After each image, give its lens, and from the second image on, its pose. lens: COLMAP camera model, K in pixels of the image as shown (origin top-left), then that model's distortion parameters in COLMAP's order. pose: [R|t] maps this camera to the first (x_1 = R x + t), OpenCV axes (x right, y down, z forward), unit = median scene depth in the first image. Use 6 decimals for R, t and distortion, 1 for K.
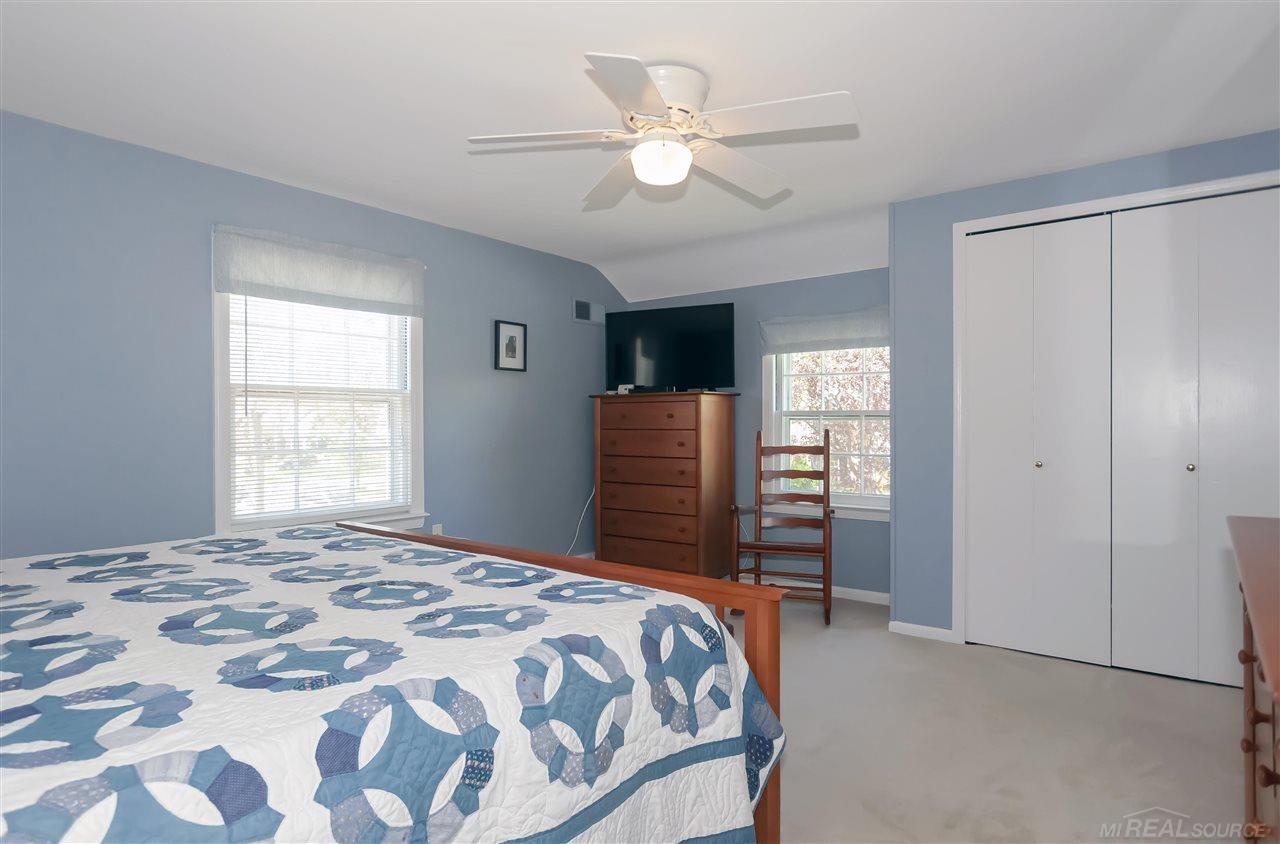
lens RADIAL K [[704.5, 0, 644.5], [0, 704.5, 428.7], [0, 0, 1]] dist [0.000762, 0.000016]
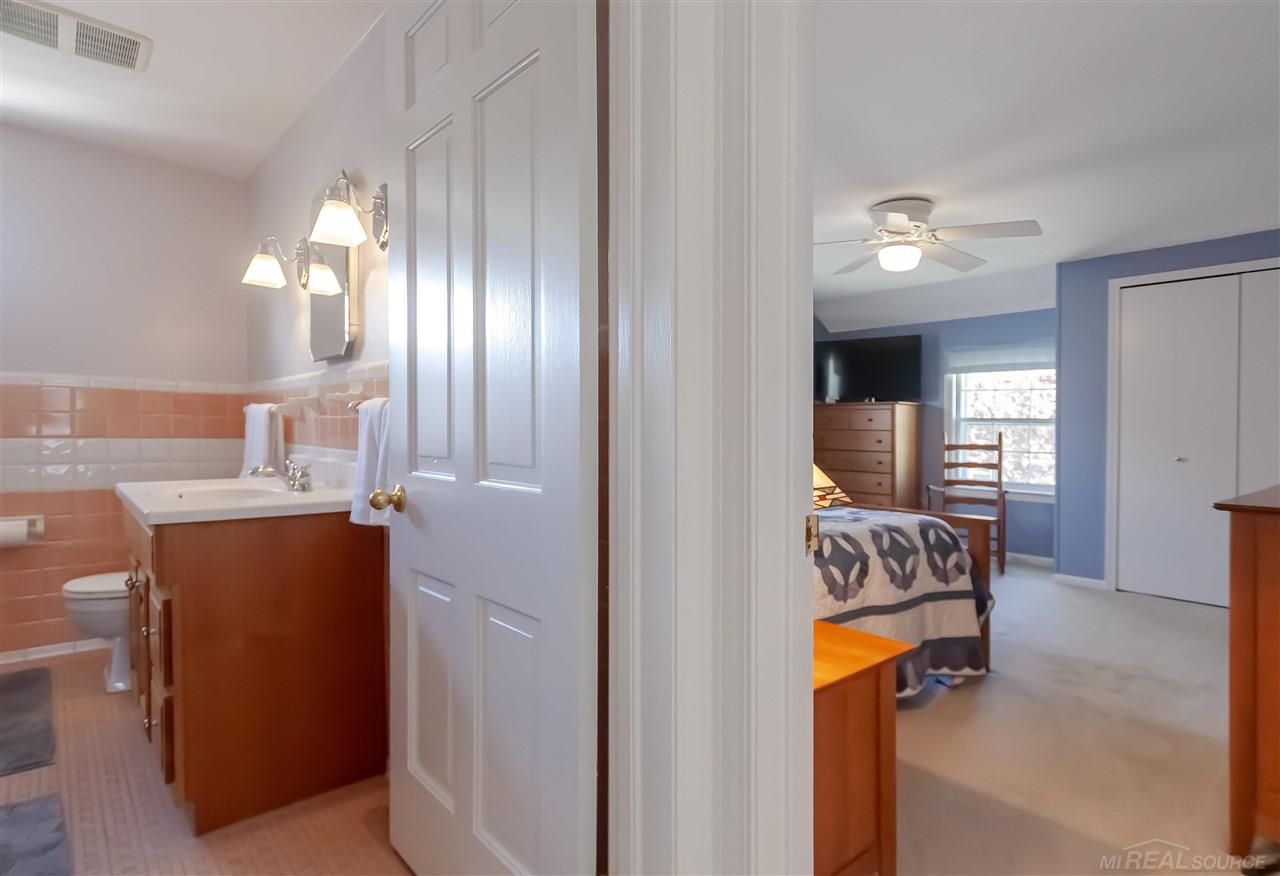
lens RADIAL K [[673.1, 0, 631.1], [0, 673.1, 424.4], [0, 0, 1]] dist [0.005534, -0.000152]
pose [[0.977845, 0.015177, -0.208778, -0.188411], [-0.018379, 0.999741, -0.013405, 0.021037], [0.208521, 0.016945, 0.977871, -0.463369]]
